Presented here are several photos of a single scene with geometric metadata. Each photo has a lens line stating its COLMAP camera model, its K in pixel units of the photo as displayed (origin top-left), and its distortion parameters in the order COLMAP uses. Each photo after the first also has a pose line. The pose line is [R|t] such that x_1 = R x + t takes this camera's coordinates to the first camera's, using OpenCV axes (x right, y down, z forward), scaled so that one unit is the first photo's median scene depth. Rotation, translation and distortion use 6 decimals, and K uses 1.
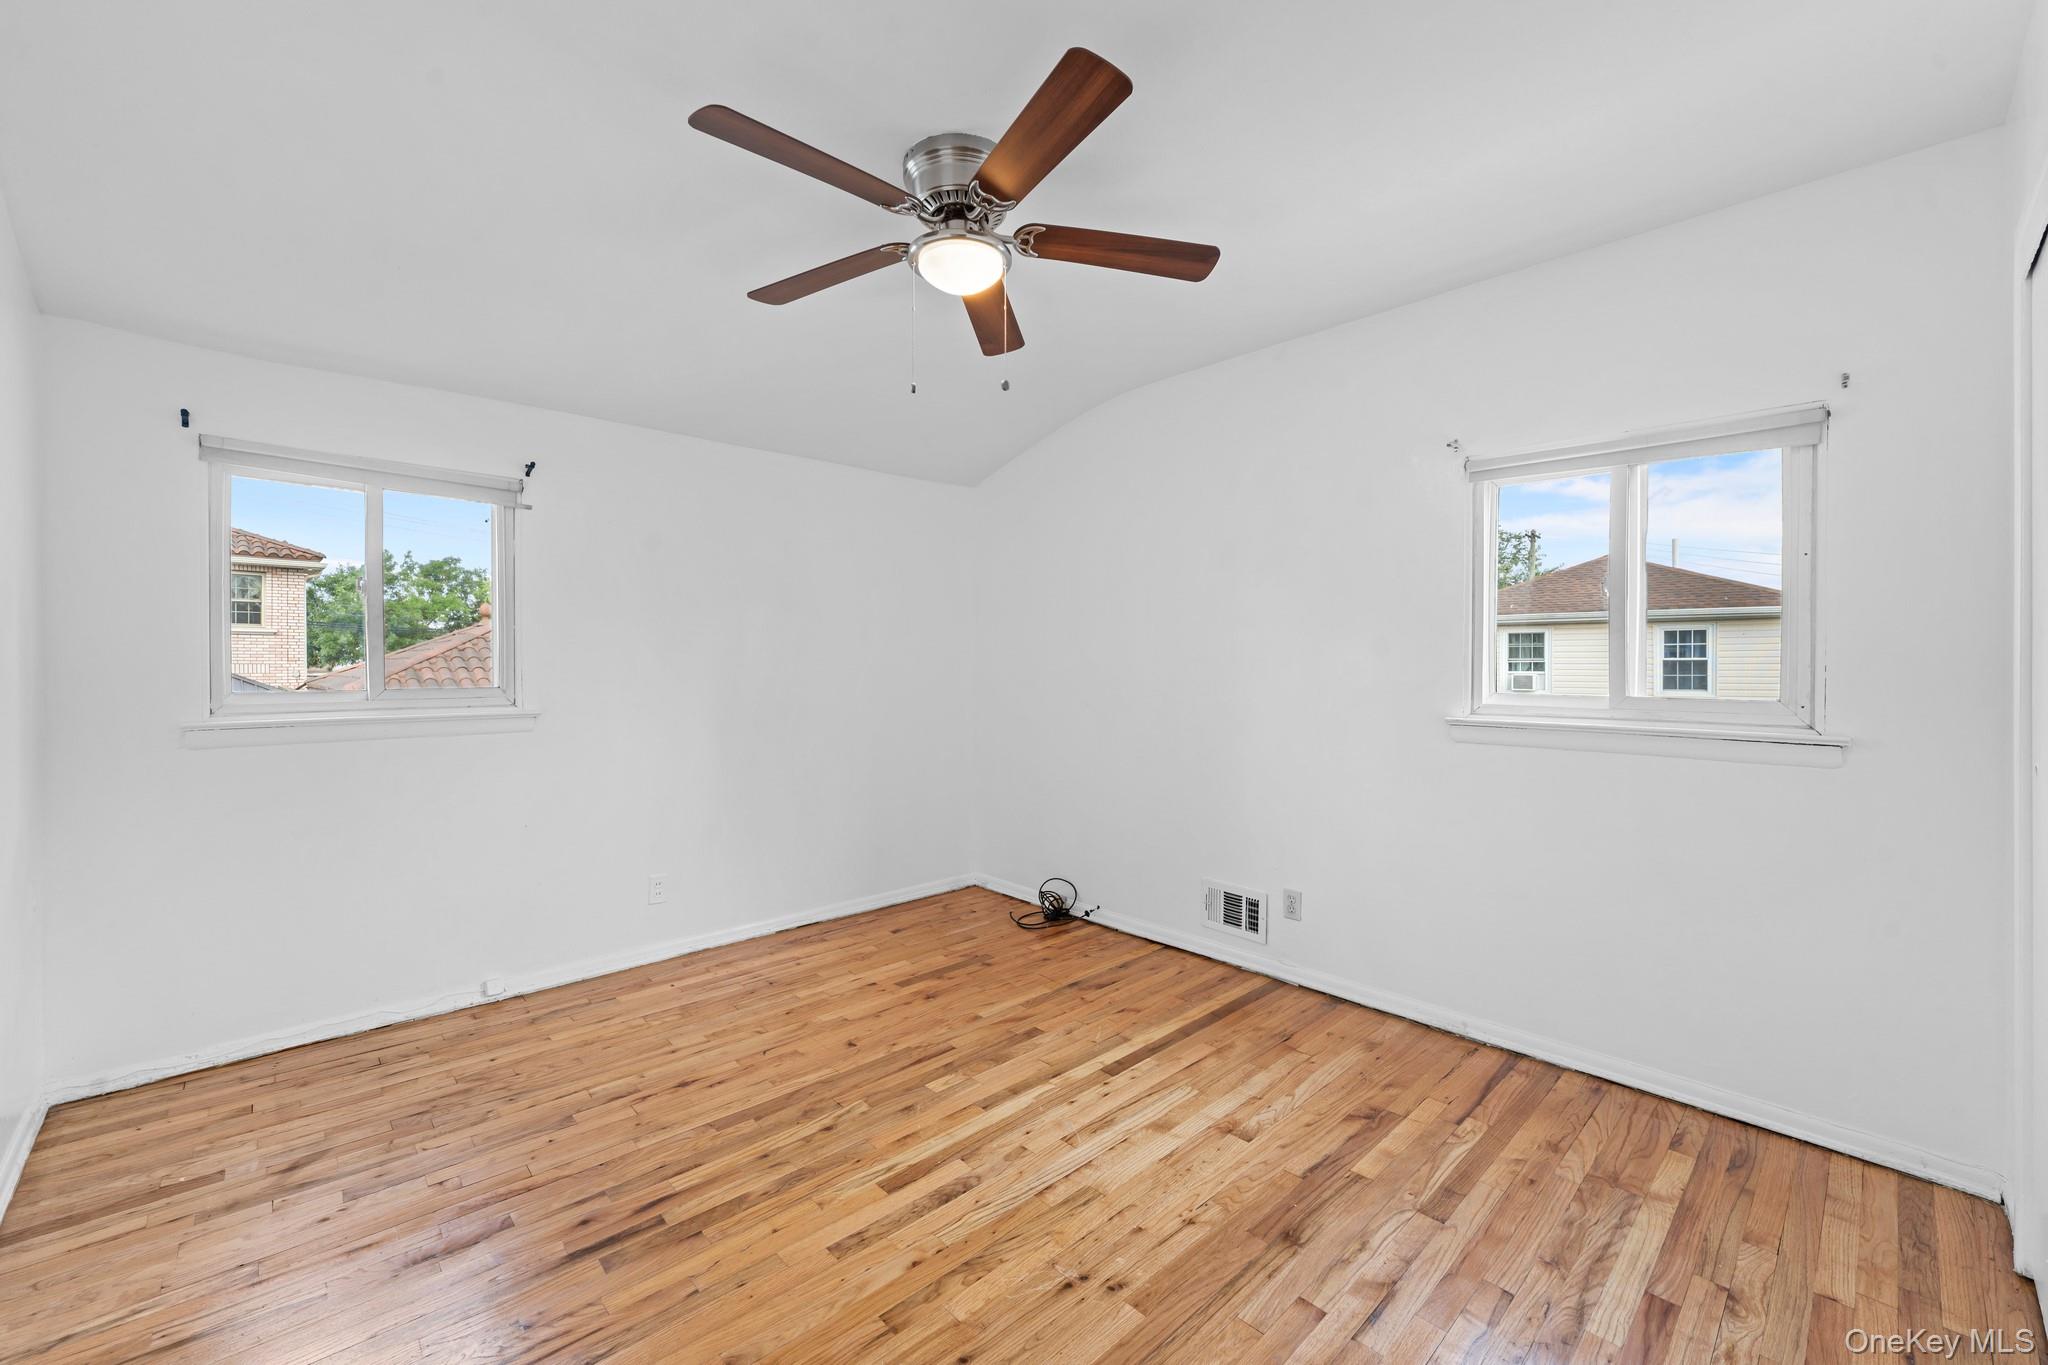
lens RADIAL K [[829.0, 0, 1027.0], [0, 829.0, 663.8], [0, 0, 1]] dist [0.000078, -0.000175]
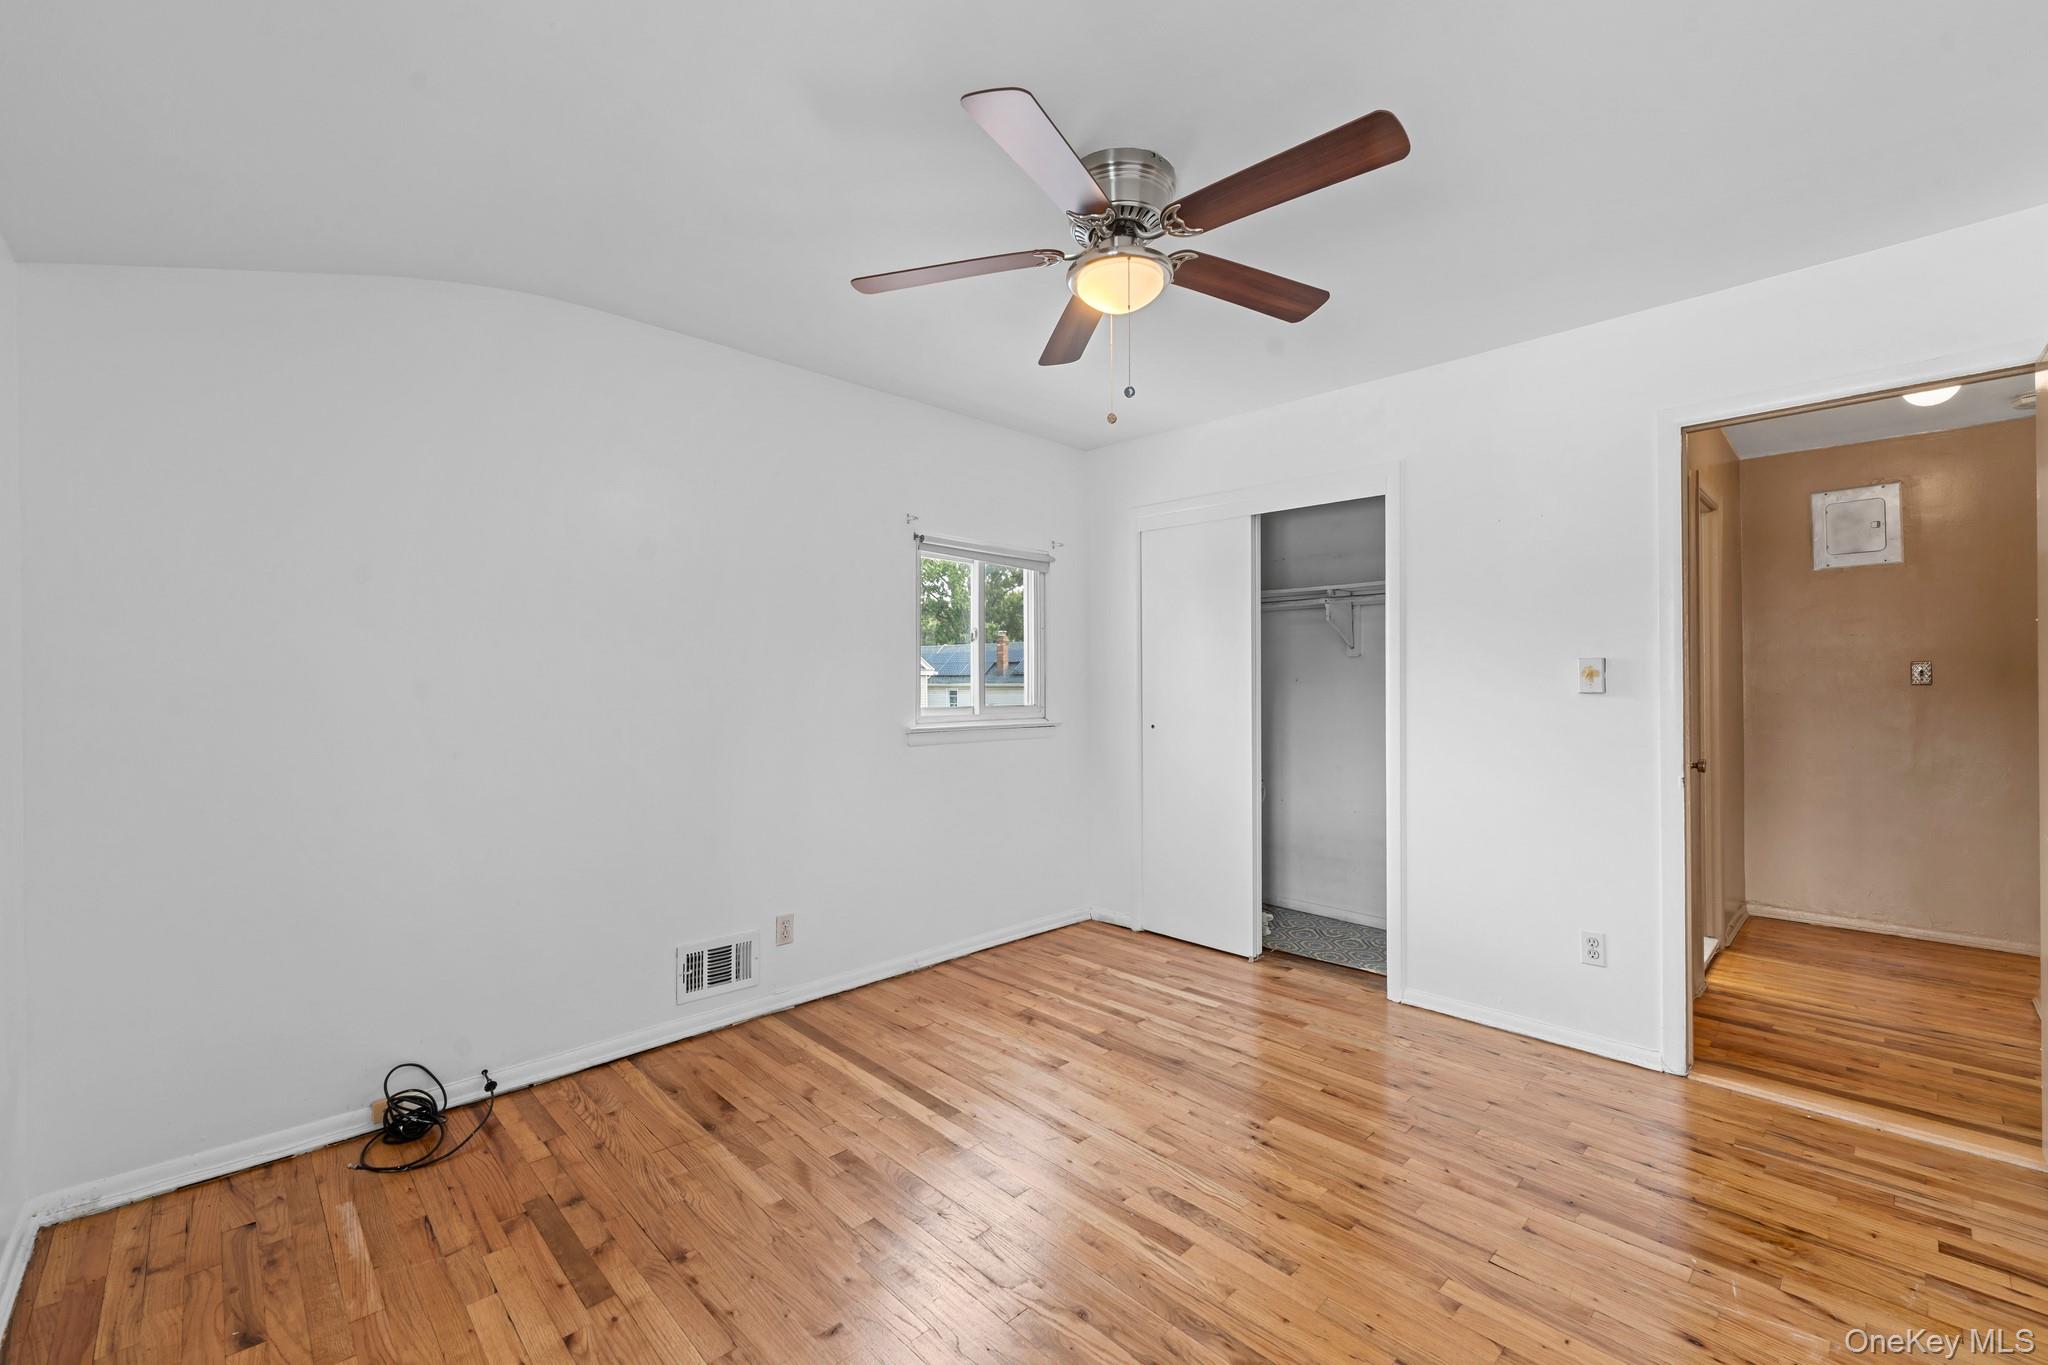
lens RADIAL K [[824.2, 0, 1020.0], [0, 824.2, 679.9], [0, 0, 1]] dist [-0.000813, -0.000387]
pose [[-0.002257, -0.000256, 0.999997, -0.790460], [0.003730, 0.999993, 0.000265, -0.010502], [-0.999990, 0.003730, -0.002256, 0.847695]]
